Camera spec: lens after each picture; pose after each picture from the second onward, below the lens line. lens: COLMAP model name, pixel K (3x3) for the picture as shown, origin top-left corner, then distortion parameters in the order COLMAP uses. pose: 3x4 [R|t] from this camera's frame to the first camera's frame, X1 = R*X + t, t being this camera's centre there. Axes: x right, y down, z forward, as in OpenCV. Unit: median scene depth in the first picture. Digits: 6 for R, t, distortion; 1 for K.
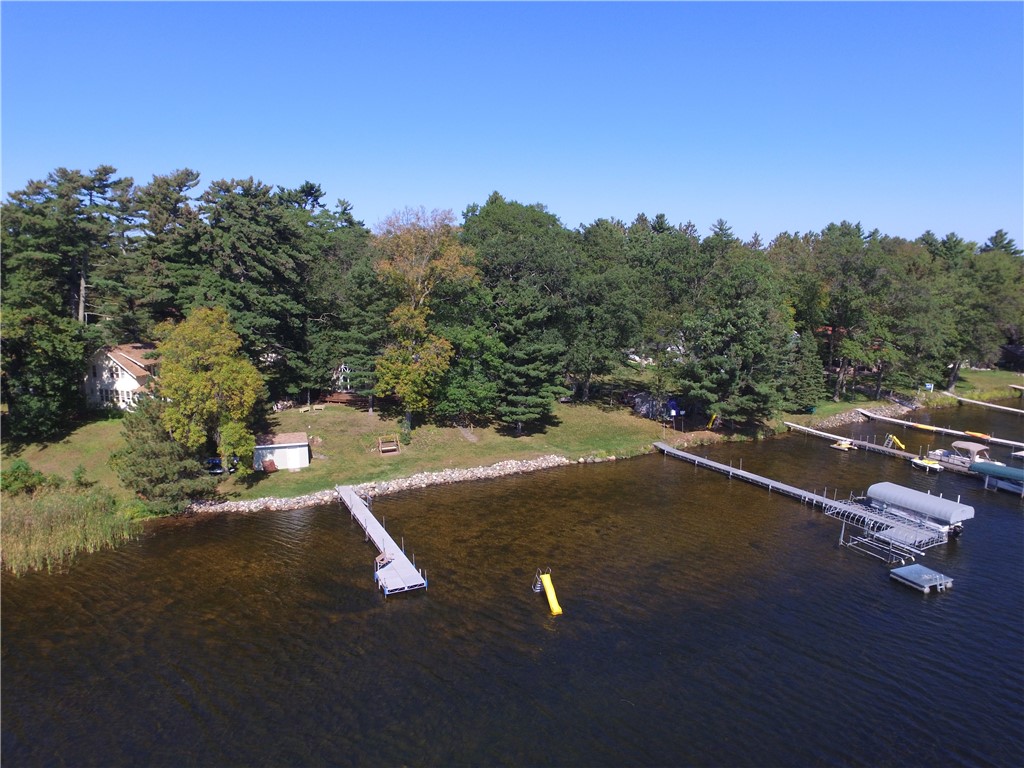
lens RADIAL K [[688.9, 0, 498.9], [0, 688.9, 386.6], [0, 0, 1]] dist [-0.113347, 0.088667]
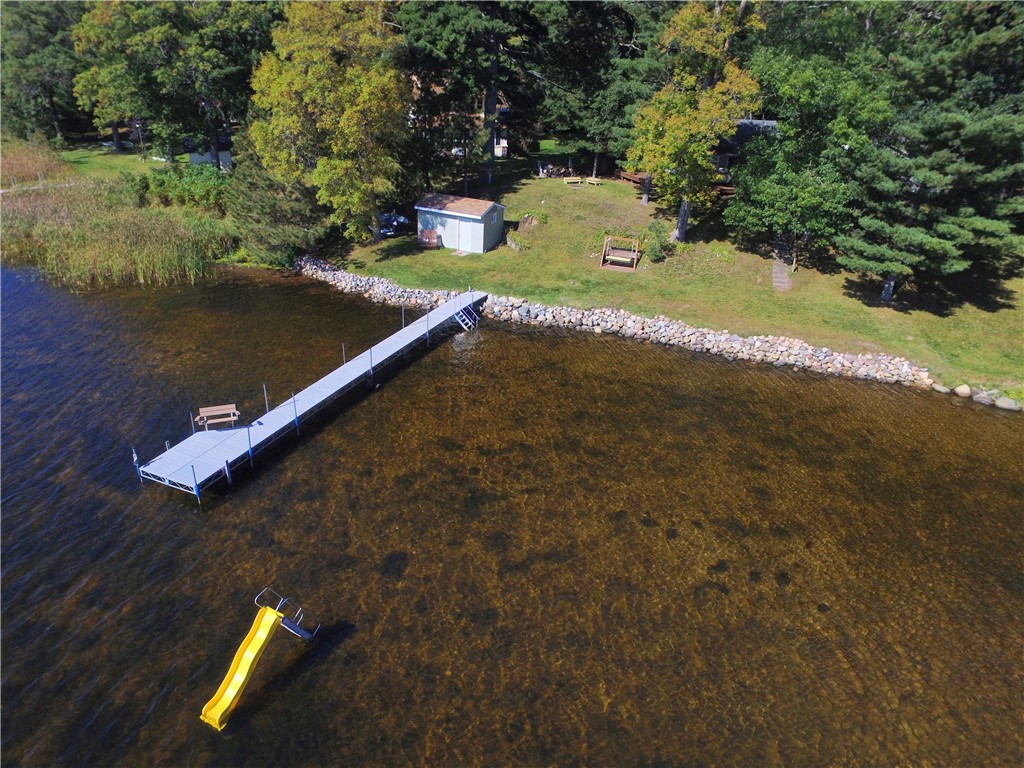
lens RADIAL K [[688.9, 0, 498.9], [0, 688.9, 386.6], [0, 0, 1]] dist [-0.113347, 0.088667]
pose [[0.676773, 0.351314, -0.646959, 0.196021], [-0.164620, 0.928757, 0.332131, 0.010625], [0.717550, -0.118275, 0.686391, 0.485393]]
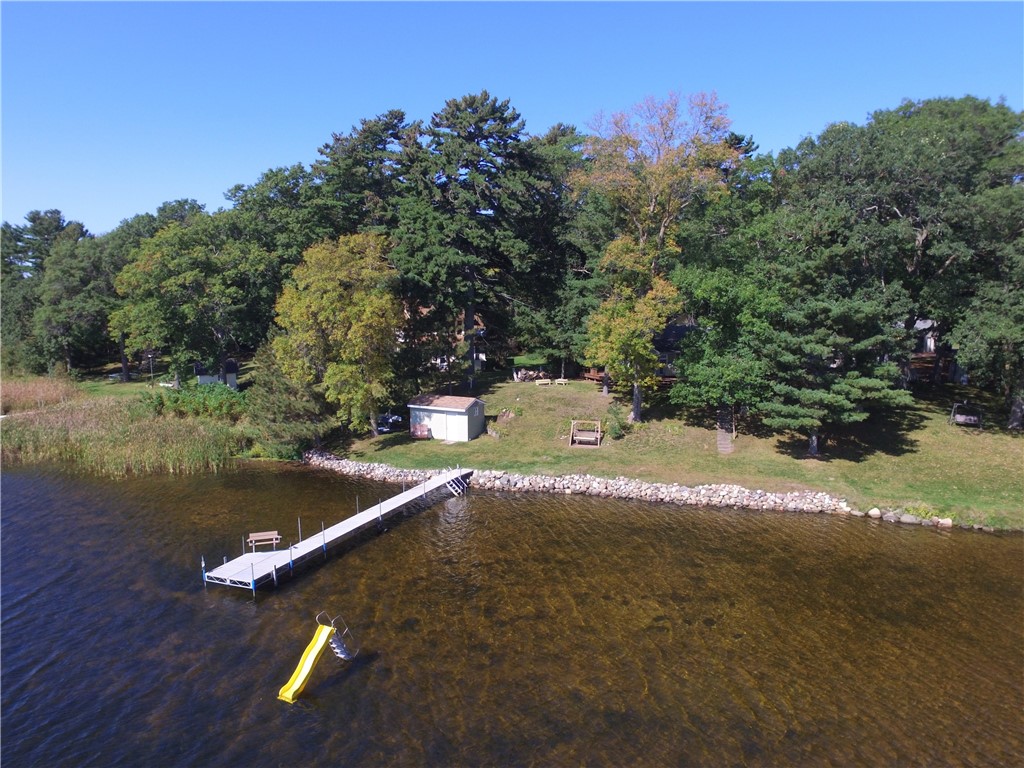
lens RADIAL K [[721.8, 0, 512.0], [0, 721.8, 384.0], [0, 0, 1]] dist [-0.113935, 0.108983]
pose [[0.713699, 0.089231, -0.694746, 0.292414], [-0.118416, 0.992947, 0.005885, 0.037882], [0.690371, 0.078069, 0.719231, 0.401684]]
